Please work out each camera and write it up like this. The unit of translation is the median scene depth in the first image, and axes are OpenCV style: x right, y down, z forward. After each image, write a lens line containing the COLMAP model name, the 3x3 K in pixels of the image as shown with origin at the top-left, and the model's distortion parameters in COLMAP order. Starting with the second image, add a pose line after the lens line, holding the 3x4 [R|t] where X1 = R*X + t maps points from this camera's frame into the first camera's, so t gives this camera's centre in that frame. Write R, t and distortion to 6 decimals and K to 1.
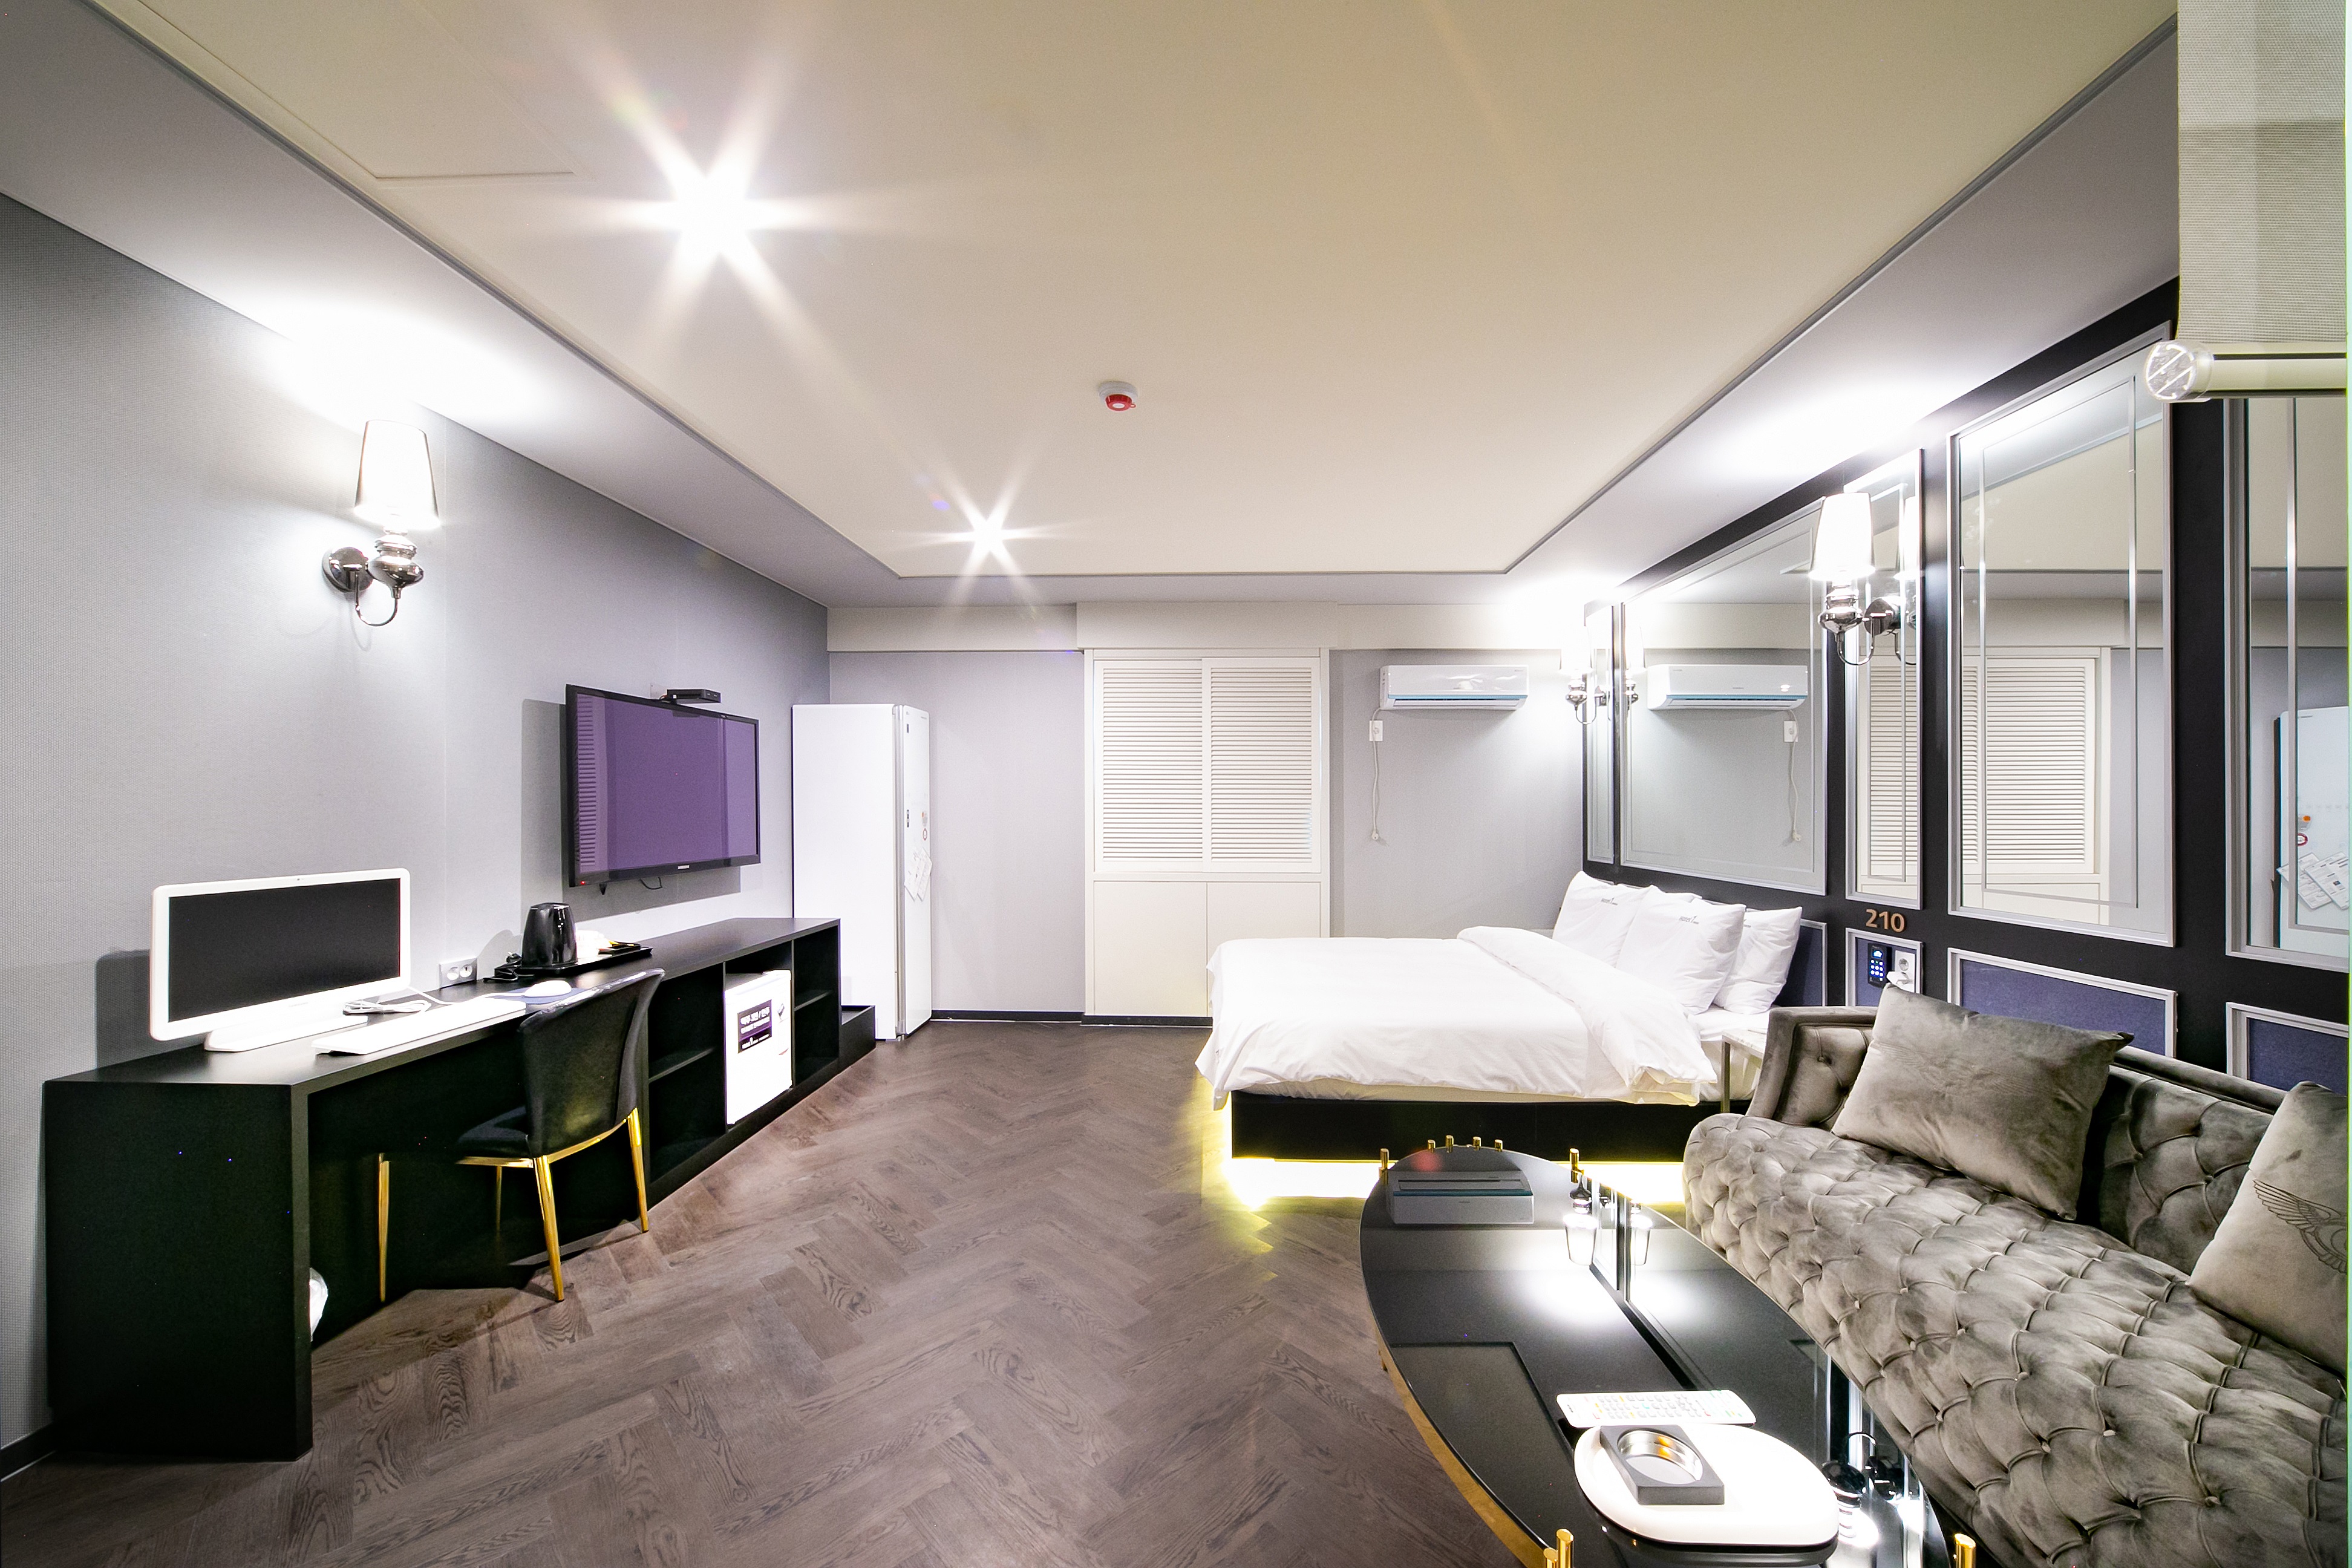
lens RADIAL K [[835.1, 0, 1181.1], [0, 835.1, 802.6], [0, 0, 1]] dist [-0.006807, 0.000107]
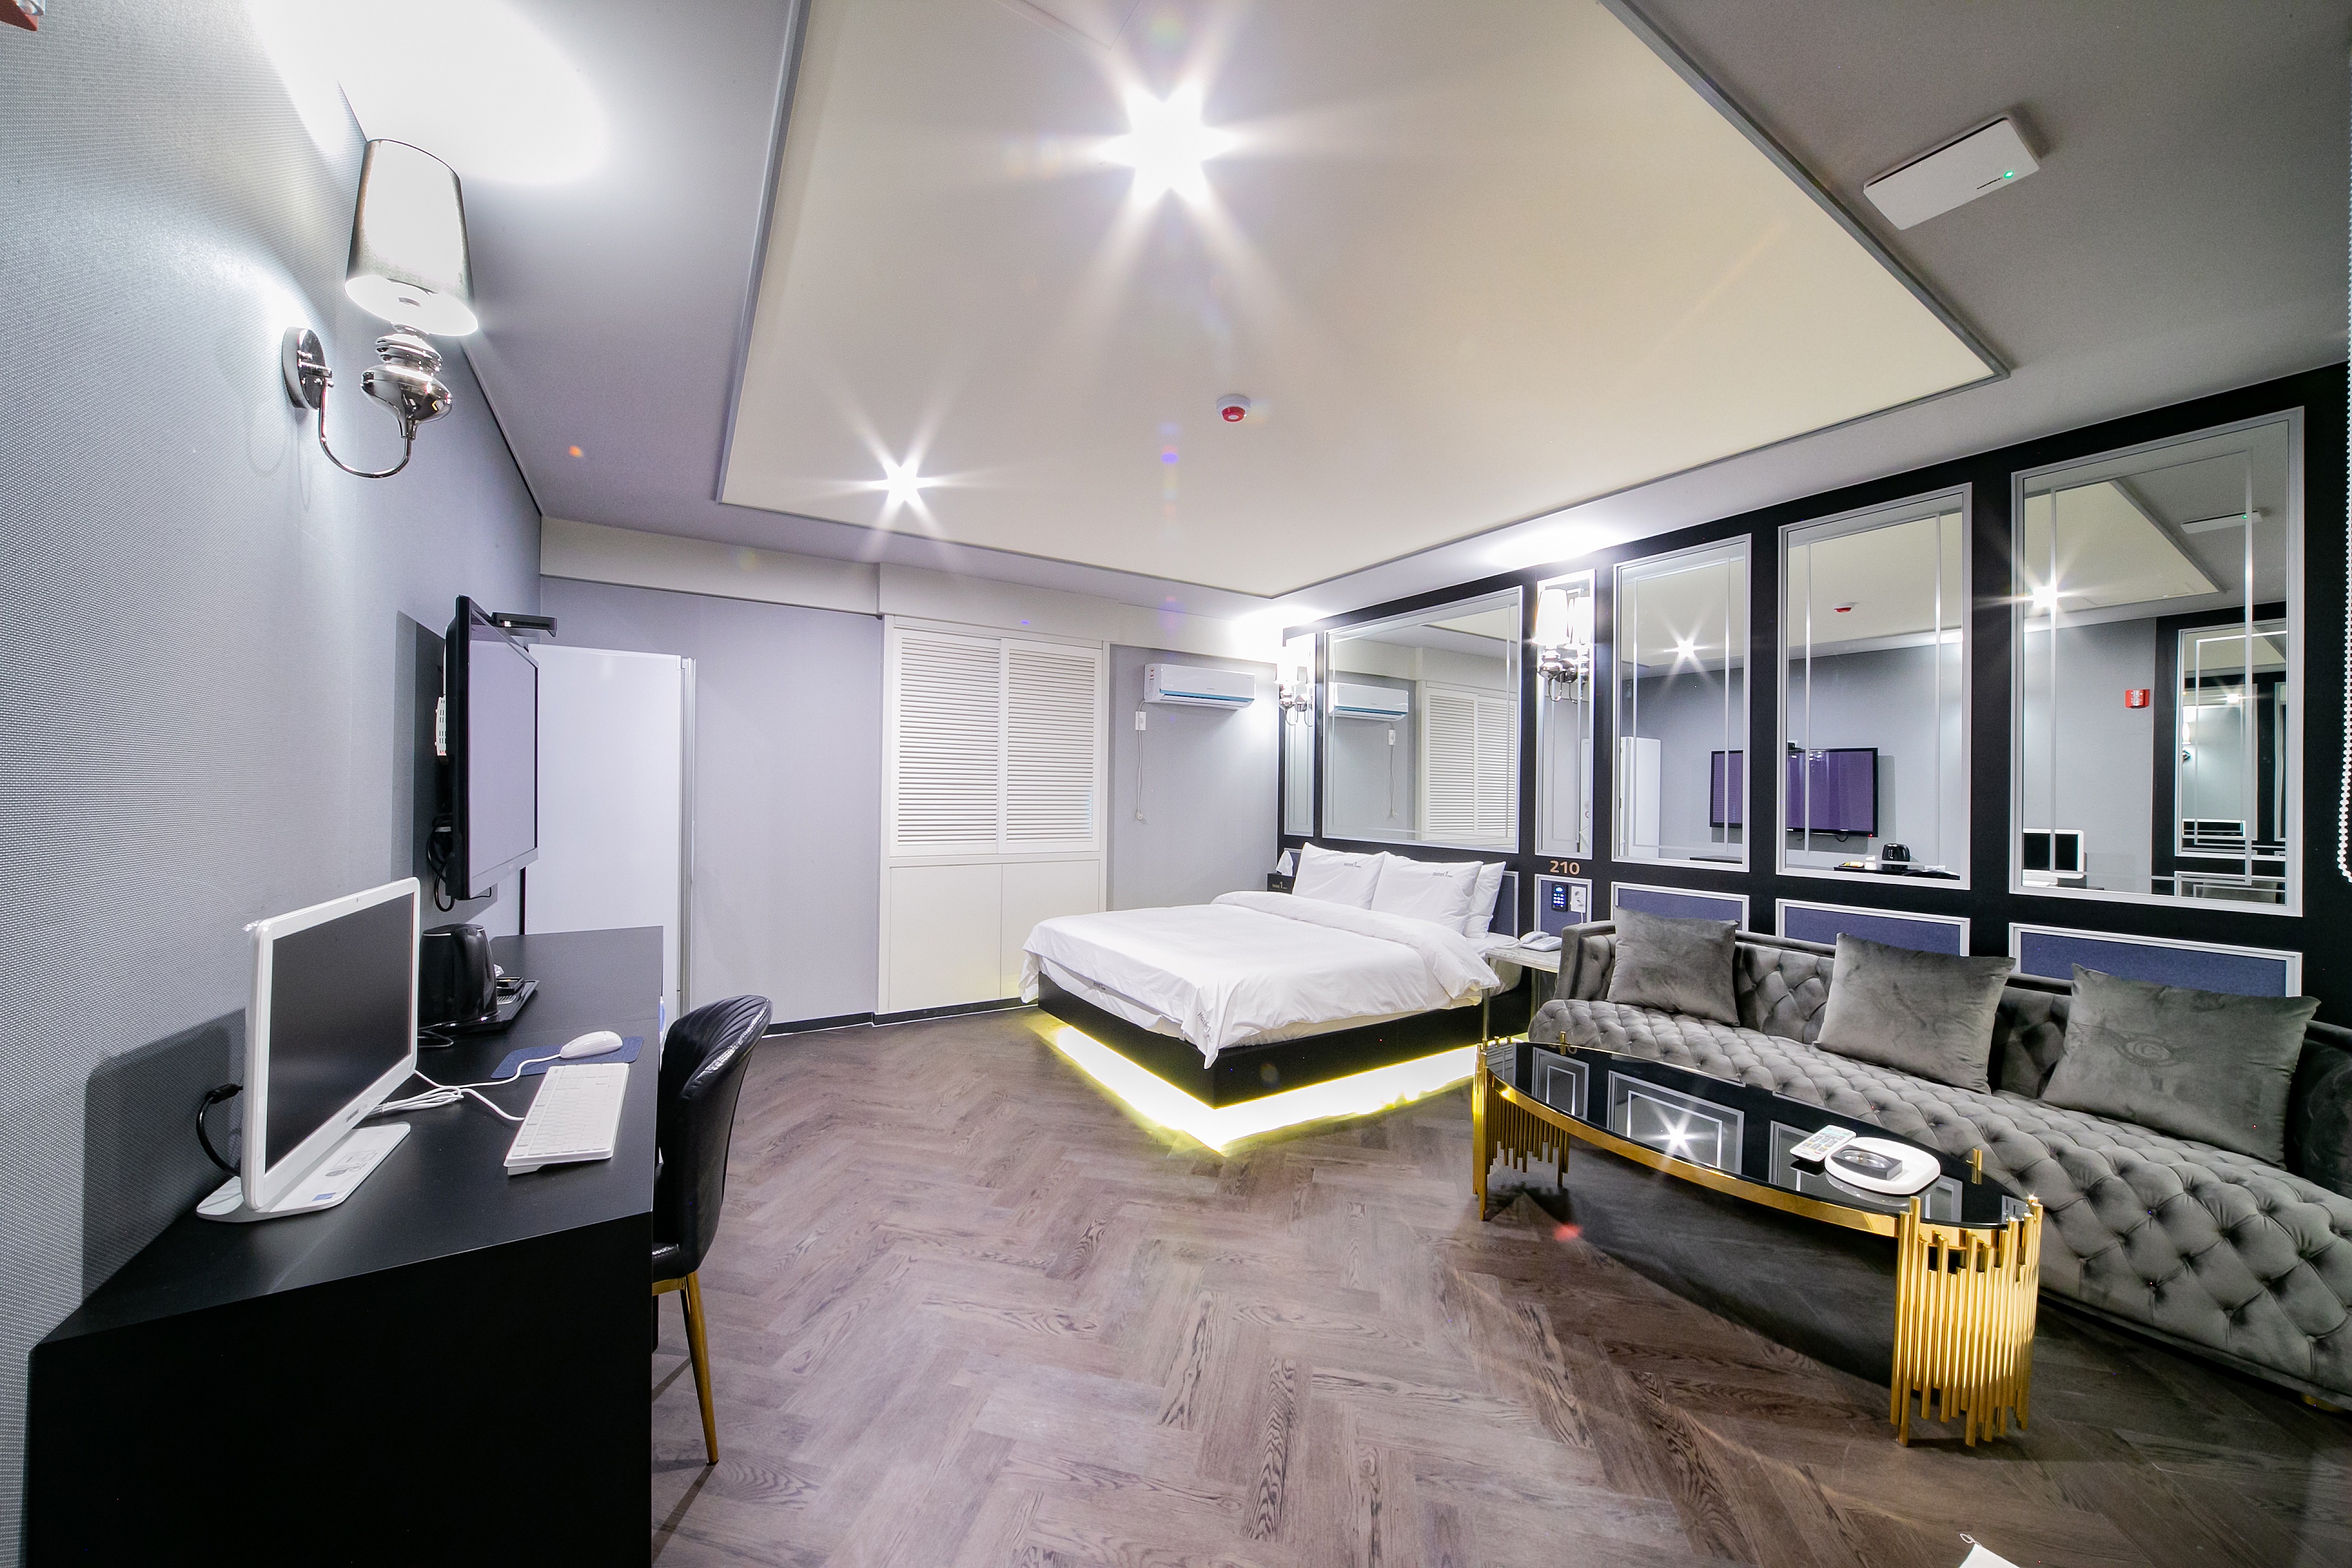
lens RADIAL K [[816.4, 0, 1170.2], [0, 816.4, 785.8], [0, 0, 1]] dist [-0.012371, 0.002332]
pose [[0.831149, 0.013060, 0.555896, -0.606371], [-0.014477, 0.999894, -0.001846, 0.002442], [-0.555861, -0.006513, 0.831250, 0.144049]]
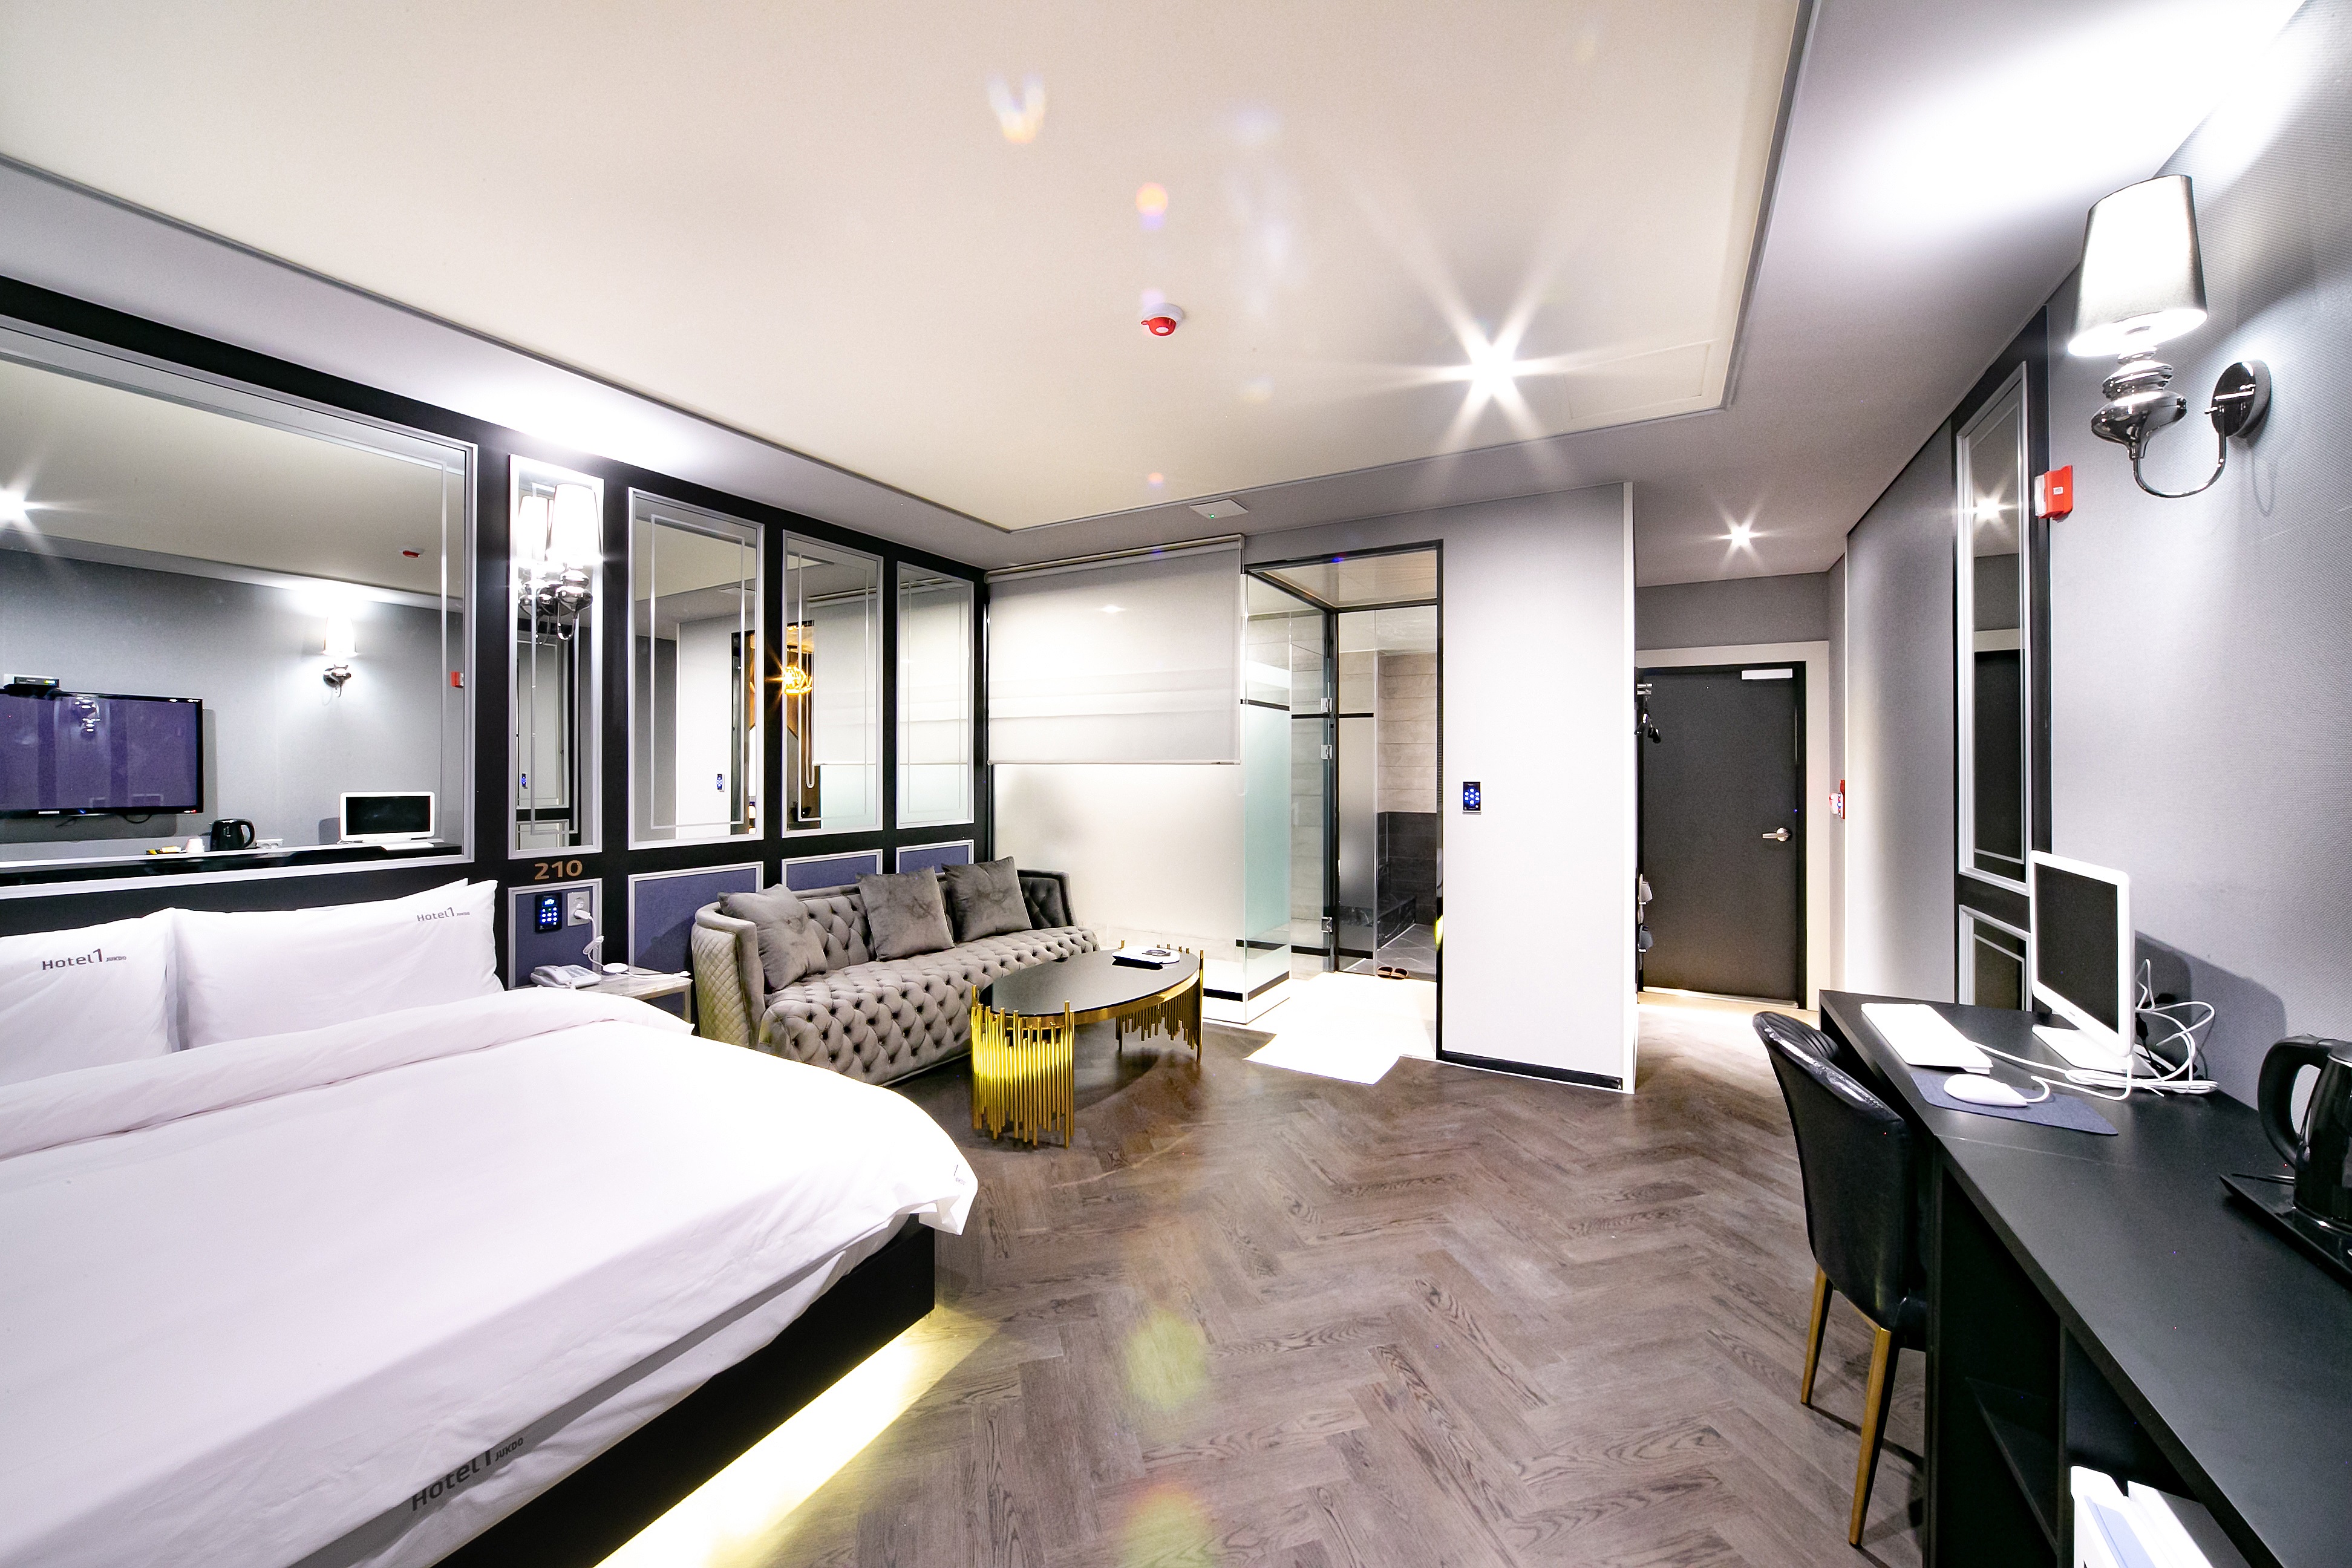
lens RADIAL K [[823.7, 0, 1179.8], [0, 823.7, 768.4], [0, 0, 1]] dist [-0.010777, 0.000042]
pose [[-0.887808, -0.008026, 0.460144, -0.408819], [-0.009422, 0.999955, -0.000738, -0.003152], [-0.460117, -0.004990, -0.887844, 1.579188]]
